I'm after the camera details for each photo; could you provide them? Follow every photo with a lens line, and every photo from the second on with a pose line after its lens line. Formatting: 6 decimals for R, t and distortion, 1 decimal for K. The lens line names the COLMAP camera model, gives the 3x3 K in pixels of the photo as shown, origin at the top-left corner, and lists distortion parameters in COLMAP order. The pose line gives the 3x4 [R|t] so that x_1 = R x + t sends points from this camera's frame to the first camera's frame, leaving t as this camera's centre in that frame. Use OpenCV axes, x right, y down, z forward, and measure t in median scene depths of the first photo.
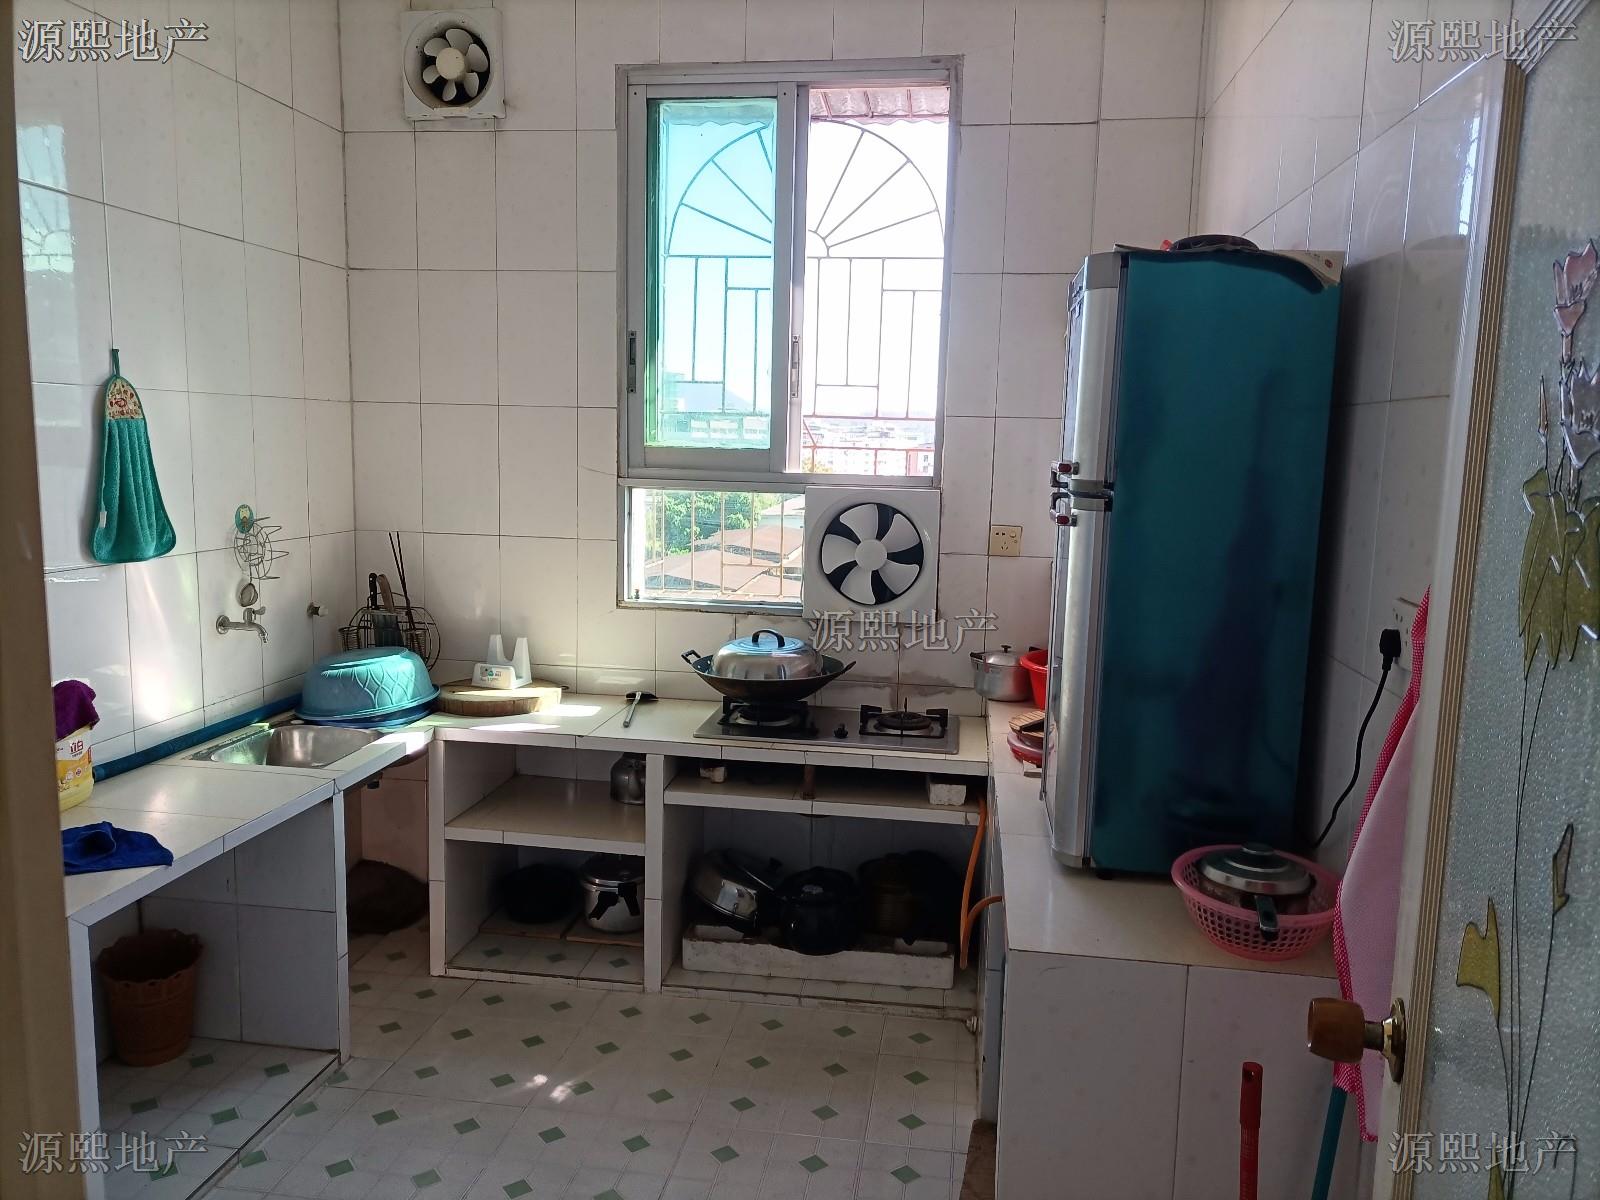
lens RADIAL K [[1180.0, 0, 797.9], [0, 1180.0, 597.1], [0, 0, 1]] dist [0.025023, -0.027843]
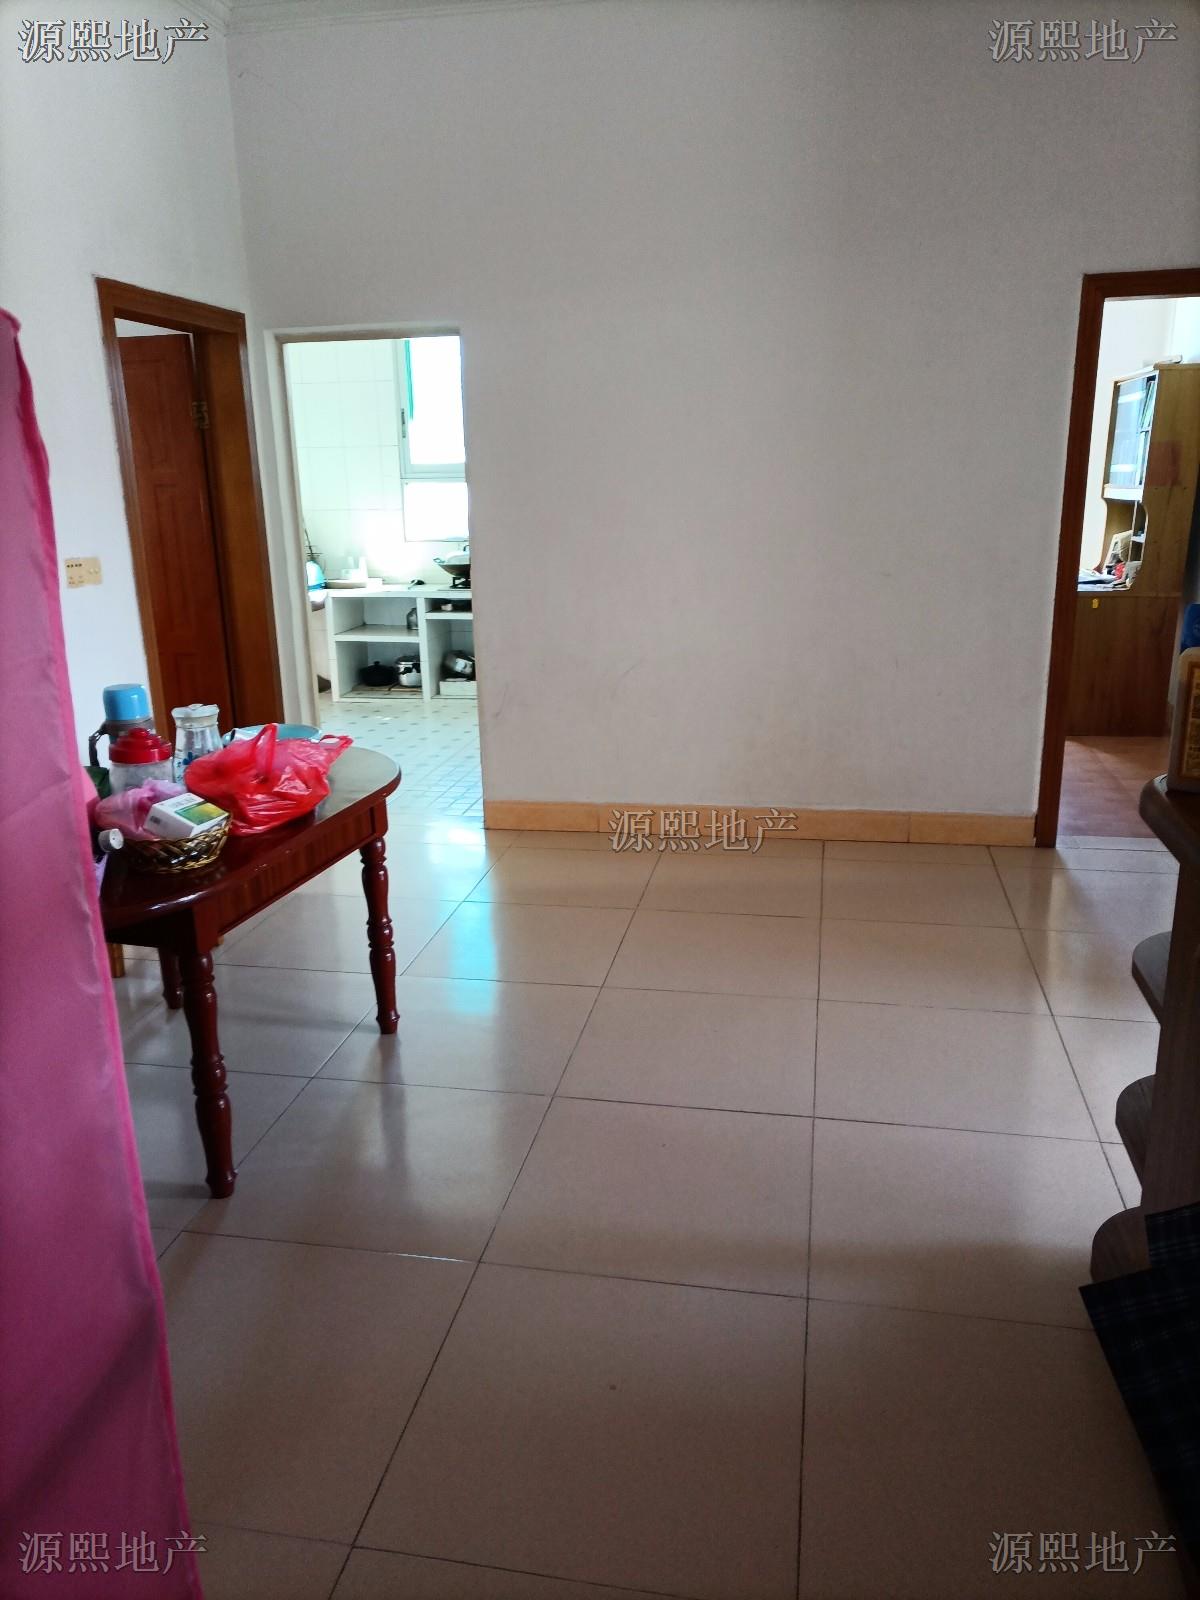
lens RADIAL K [[1180.0, 0, 593.7], [0, 1180.0, 802.7], [0, 0, 1]] dist [0.025023, -0.027843]
pose [[0.998144, -0.035895, -0.049192, 0.300993], [0.042616, 0.988774, 0.143212, 0.199688], [0.043499, -0.145042, 0.988469, -1.274791]]
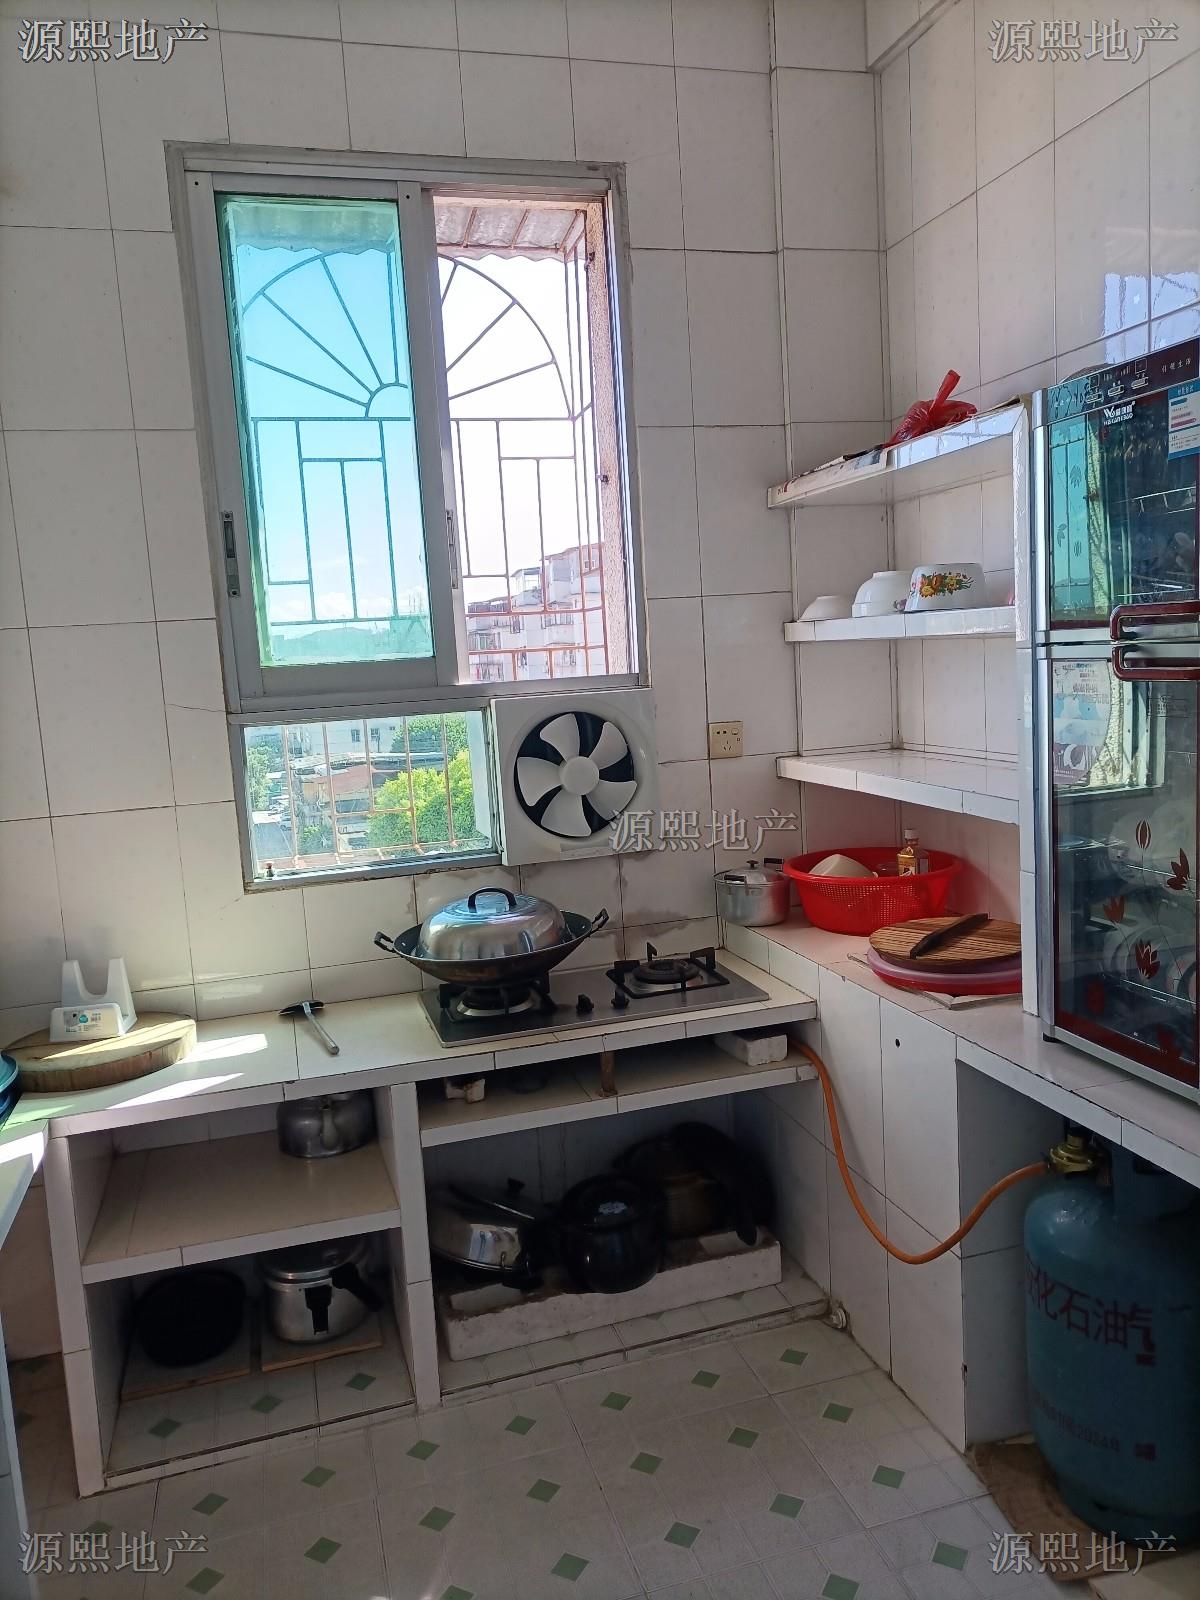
lens RADIAL K [[1180.0, 0, 601.5], [0, 1180.0, 793.3], [0, 0, 1]] dist [0.025023, -0.027843]
pose [[0.903634, -0.129925, 0.408124, -0.261242], [0.139463, 0.990206, 0.006442, -0.027592], [-0.404964, 0.051097, 0.912904, 0.262685]]
